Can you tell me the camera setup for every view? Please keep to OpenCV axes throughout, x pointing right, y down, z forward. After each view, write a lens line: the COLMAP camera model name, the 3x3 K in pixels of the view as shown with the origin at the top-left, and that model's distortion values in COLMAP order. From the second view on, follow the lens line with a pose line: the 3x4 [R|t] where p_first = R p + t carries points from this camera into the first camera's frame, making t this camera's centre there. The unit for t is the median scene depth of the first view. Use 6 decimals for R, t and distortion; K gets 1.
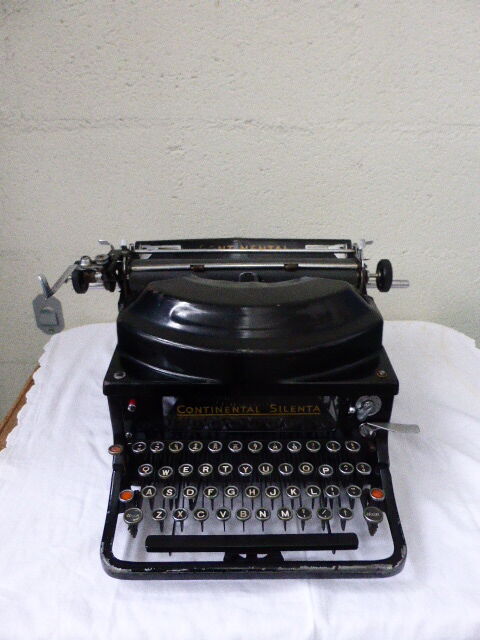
lens RADIAL K [[516.5, 0, 240.0], [0, 516.5, 320.0], [0, 0, 1]] dist [-0.064964, 0.054394]
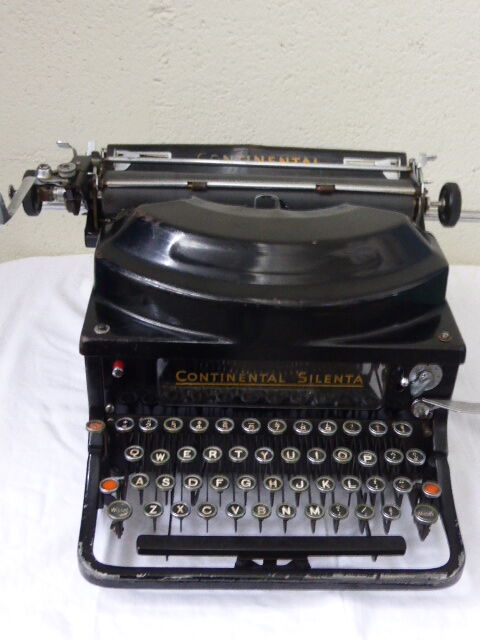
lens RADIAL K [[788.1, 0, 240.0], [0, 788.1, 320.0], [0, 0, 1]] dist [-0.072753, -0.065253]
pose [[0.998927, 0.027836, 0.037021, -0.073393], [-0.030818, 0.996108, 0.082582, -0.007425], [-0.034579, -0.083635, 0.995896, -0.154445]]
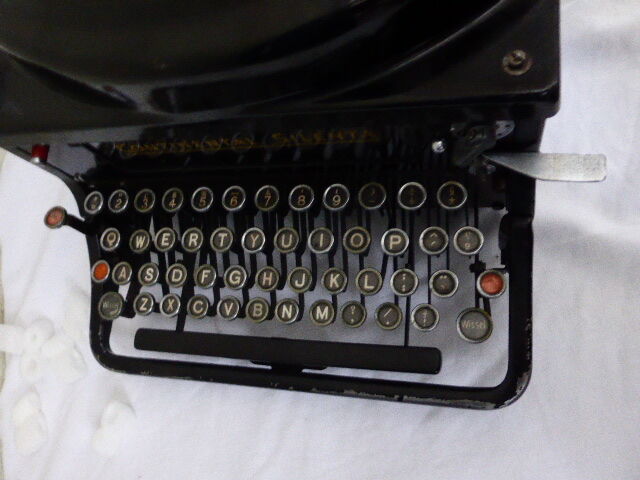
lens RADIAL K [[516.5, 0, 320.0], [0, 516.5, 240.0], [0, 0, 1]] dist [-0.064964, 0.054394]
pose [[0.951668, 0.012624, -0.306871, 0.252699], [0.217191, 0.678790, 0.701478, -0.095086], [0.217156, -0.734224, 0.643241, 0.633522]]
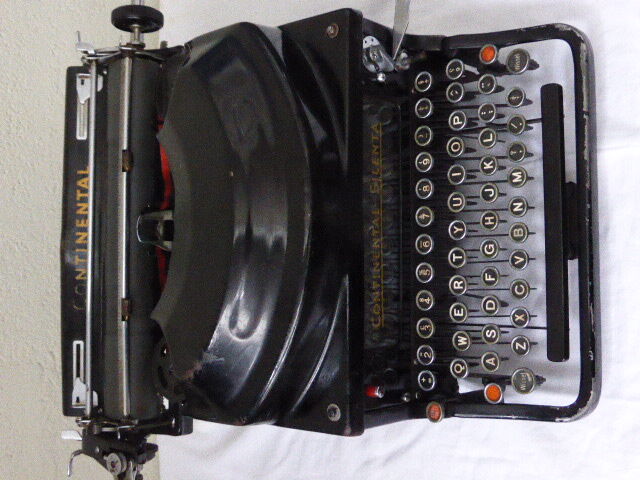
lens RADIAL K [[788.1, 0, 320.0], [0, 788.1, 240.0], [0, 0, 1]] dist [-0.072753, -0.065253]
pose [[0.002998, -0.998429, 0.055947, -0.064389], [0.938499, 0.022126, 0.344572, -0.267856], [-0.345268, 0.051473, 0.937091, 0.028403]]
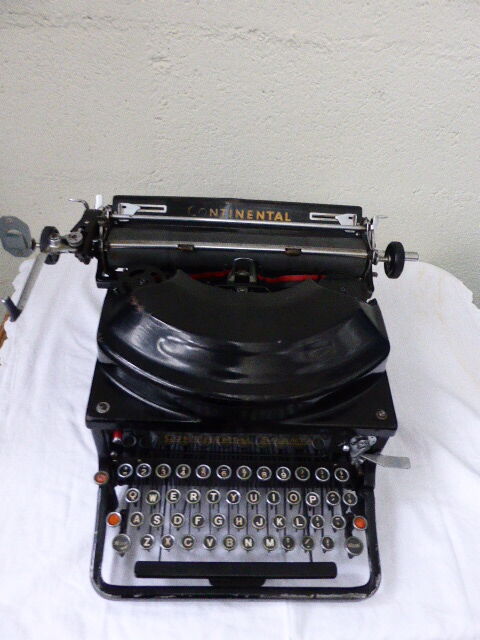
lens RADIAL K [[516.5, 0, 240.0], [0, 516.5, 320.0], [0, 0, 1]] dist [-0.064964, 0.054394]
pose [[0.997619, 0.040700, 0.055680, -0.044825], [-0.056970, 0.941324, 0.332660, -0.359352], [-0.038874, -0.335040, 0.941402, 0.172507]]
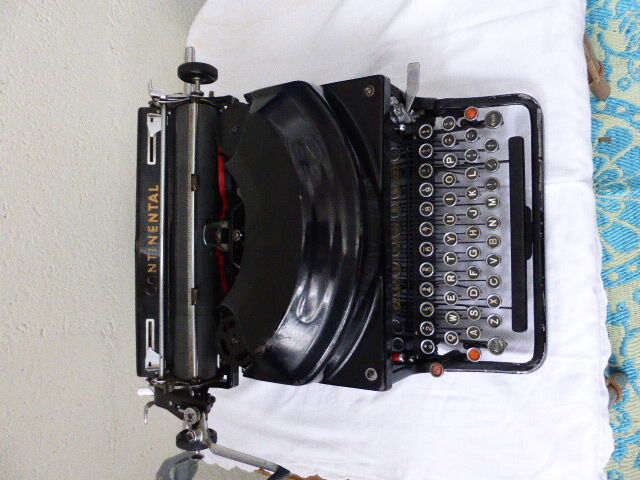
lens RADIAL K [[516.5, 0, 320.0], [0, 516.5, 240.0], [0, 0, 1]] dist [-0.064964, 0.054394]
pose [[0.001779, -0.999488, 0.031934, -0.023246], [0.870149, 0.017284, 0.492485, -0.424727], [-0.492785, 0.026911, 0.869735, 0.239515]]
